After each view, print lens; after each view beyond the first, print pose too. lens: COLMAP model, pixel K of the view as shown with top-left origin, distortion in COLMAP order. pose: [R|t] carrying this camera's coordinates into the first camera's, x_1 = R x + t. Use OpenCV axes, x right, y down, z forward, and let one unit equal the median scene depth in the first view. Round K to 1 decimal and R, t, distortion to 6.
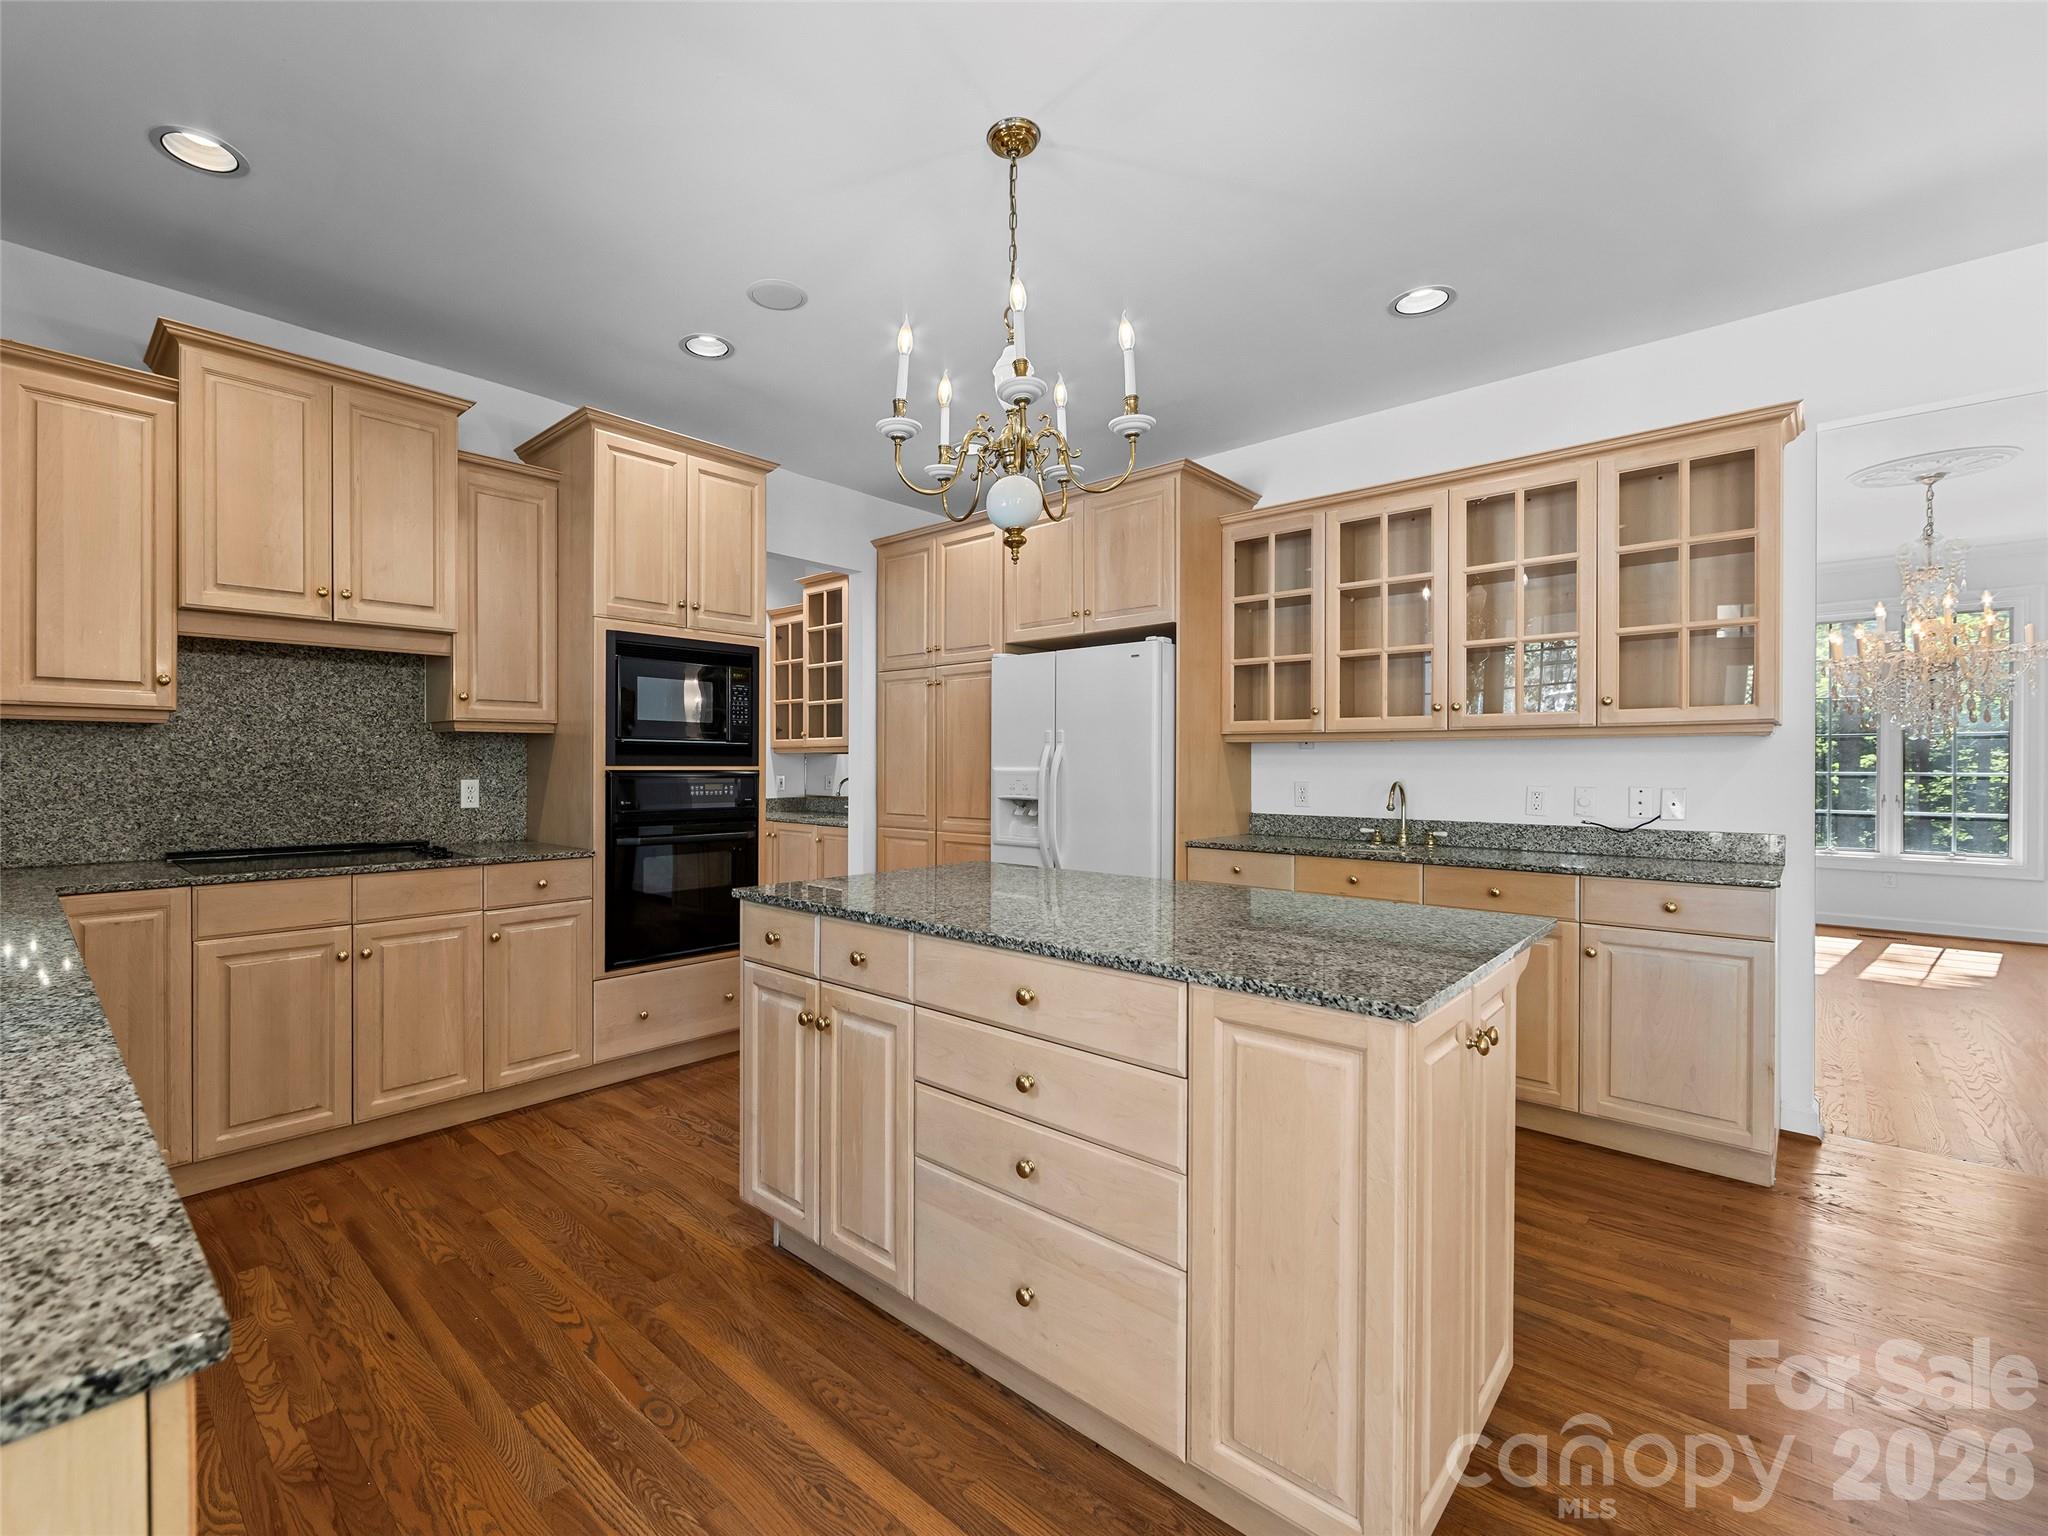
lens RADIAL K [[893.3, 0, 999.1], [0, 893.3, 770.0], [0, 0, 1]] dist [-0.002086, -0.000151]
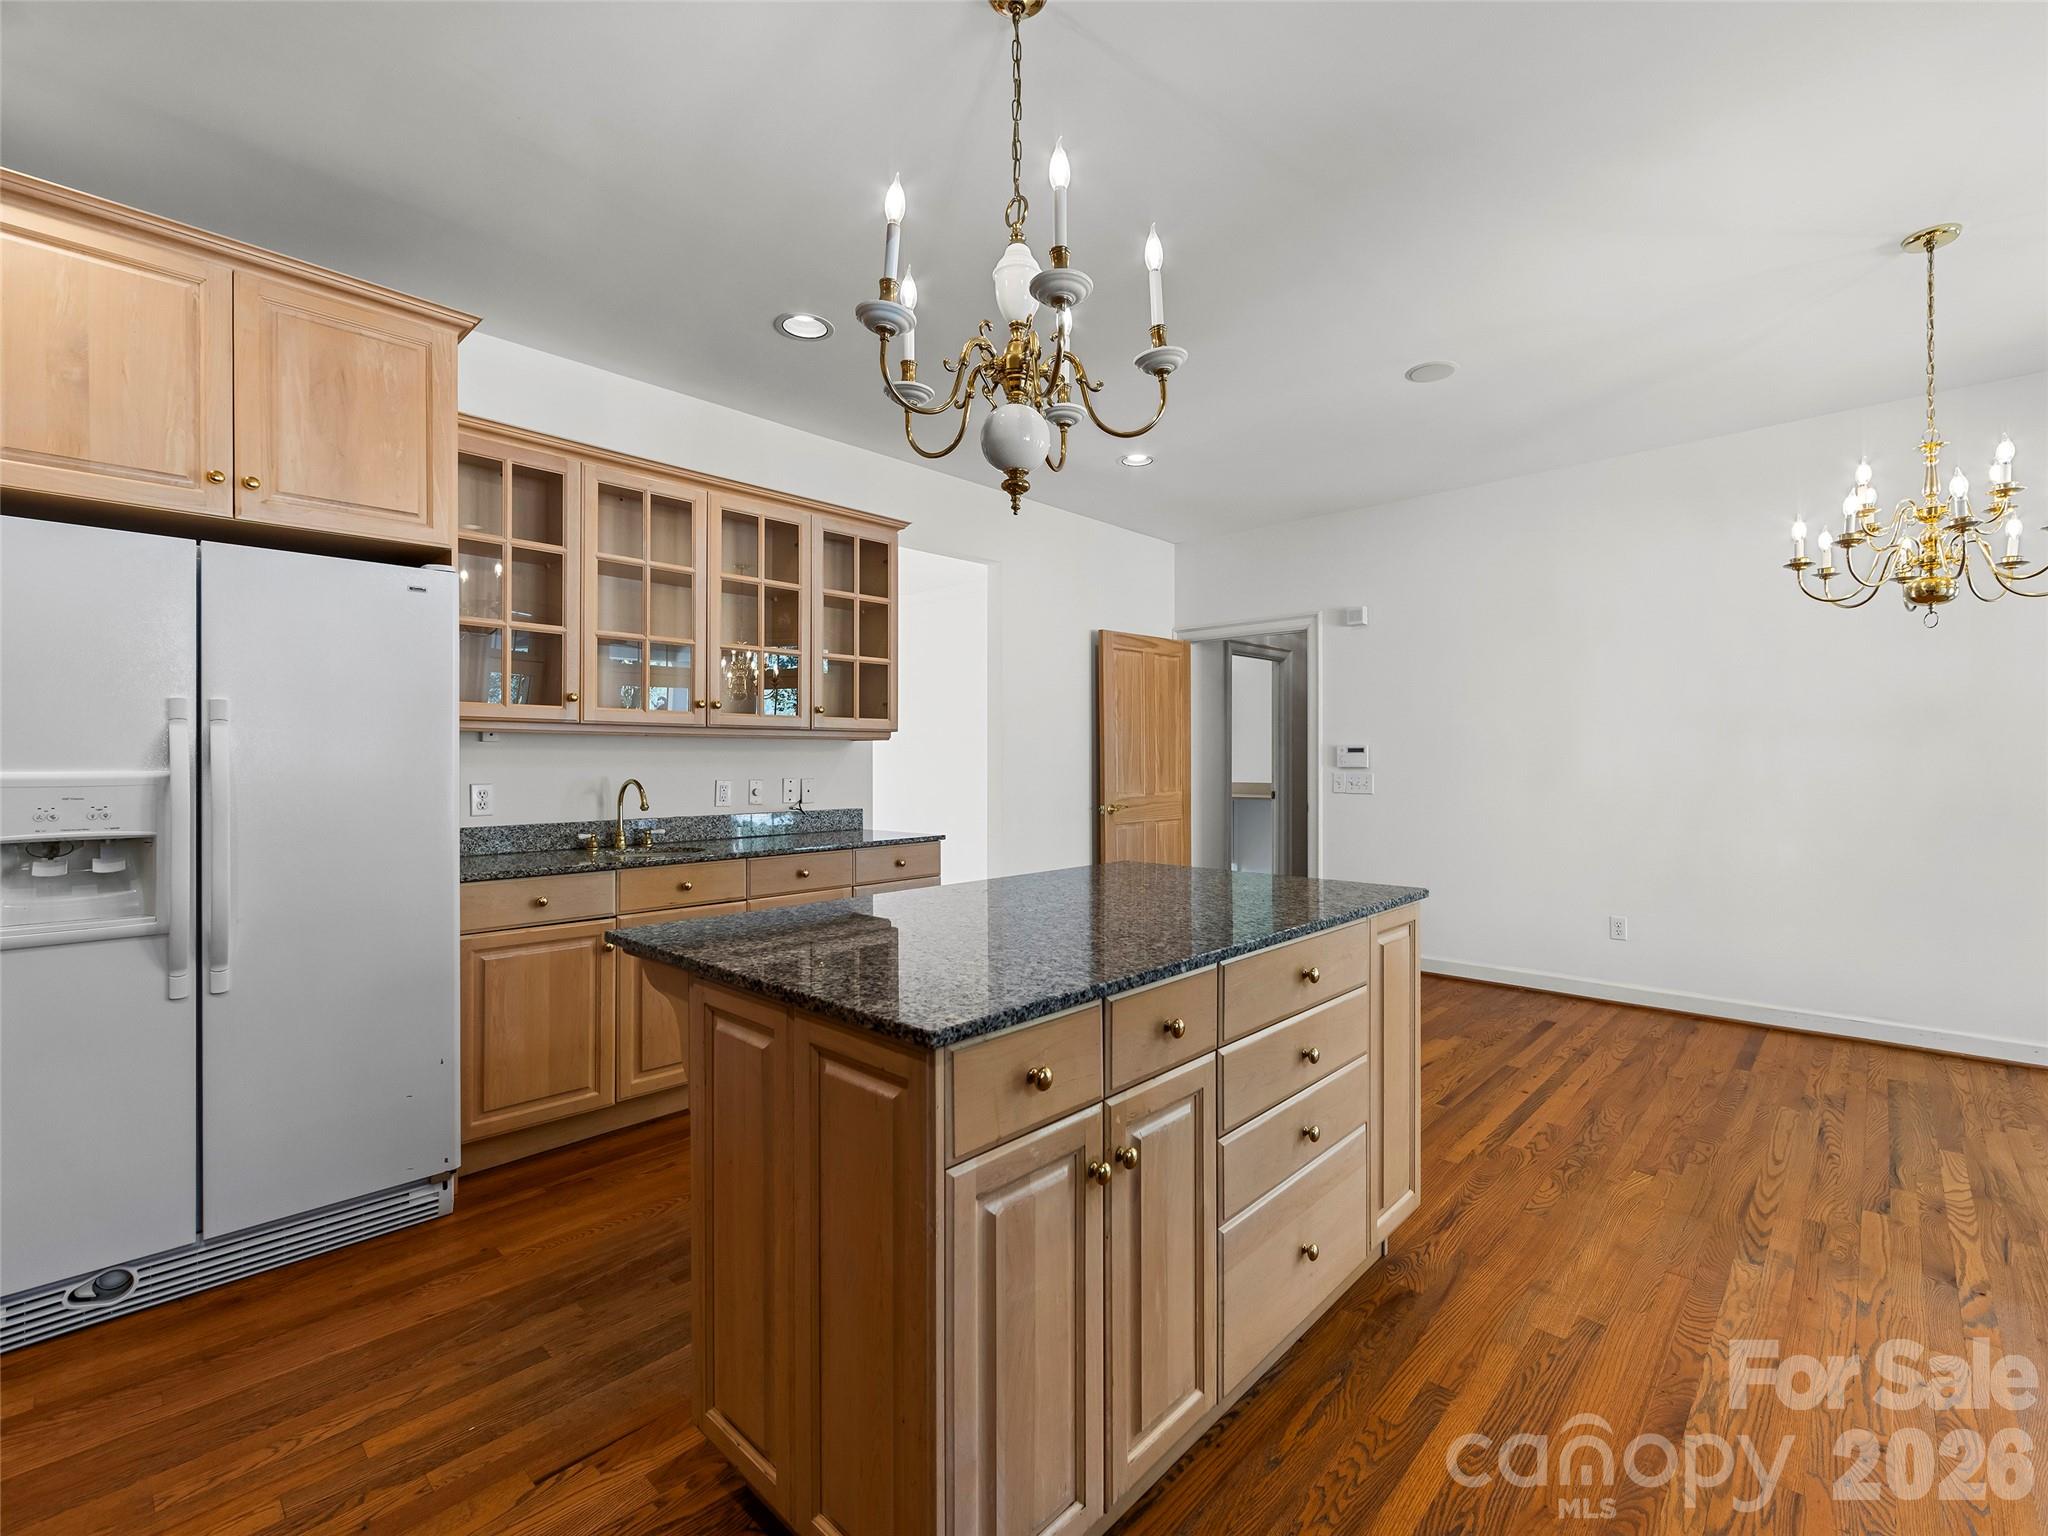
lens RADIAL K [[908.6, 0, 982.8], [0, 908.6, 757.8], [0, 0, 1]] dist [0.002060, -0.000710]
pose [[0.045338, -0.000503, 0.998972, -0.535295], [0.004734, 0.999989, 0.000289, -0.008836], [-0.998961, 0.004716, 0.045339, 0.655430]]
